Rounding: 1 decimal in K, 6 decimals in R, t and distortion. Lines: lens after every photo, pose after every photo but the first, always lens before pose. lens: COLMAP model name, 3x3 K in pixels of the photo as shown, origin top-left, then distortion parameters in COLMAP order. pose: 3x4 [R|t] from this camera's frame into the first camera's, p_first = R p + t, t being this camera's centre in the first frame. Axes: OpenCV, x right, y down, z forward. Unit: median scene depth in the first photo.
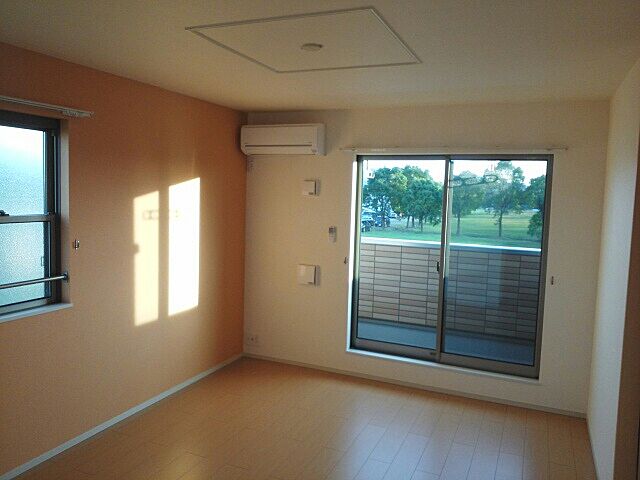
lens RADIAL K [[503.7, 0, 320.0], [0, 503.7, 240.0], [0, 0, 1]] dist [-0.003448, -0.001066]
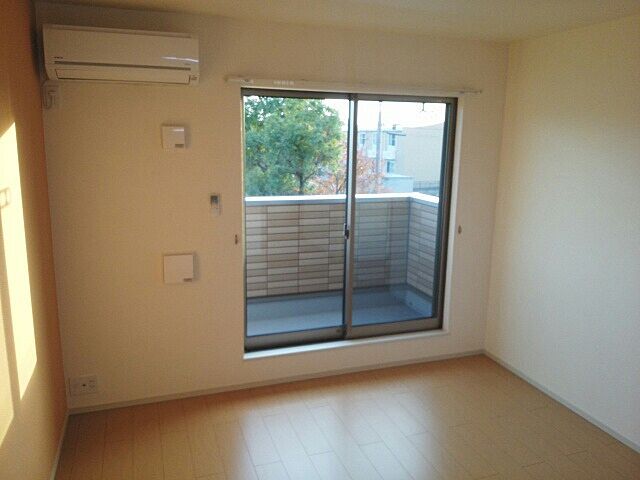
lens RADIAL K [[503.7, 0, 320.0], [0, 503.7, 240.0], [0, 0, 1]] dist [-0.003448, -0.001066]
pose [[0.730905, -0.156734, 0.664238, -0.360252], [0.068580, 0.985213, 0.157009, -0.066793], [-0.679025, -0.069205, 0.730846, 0.425171]]
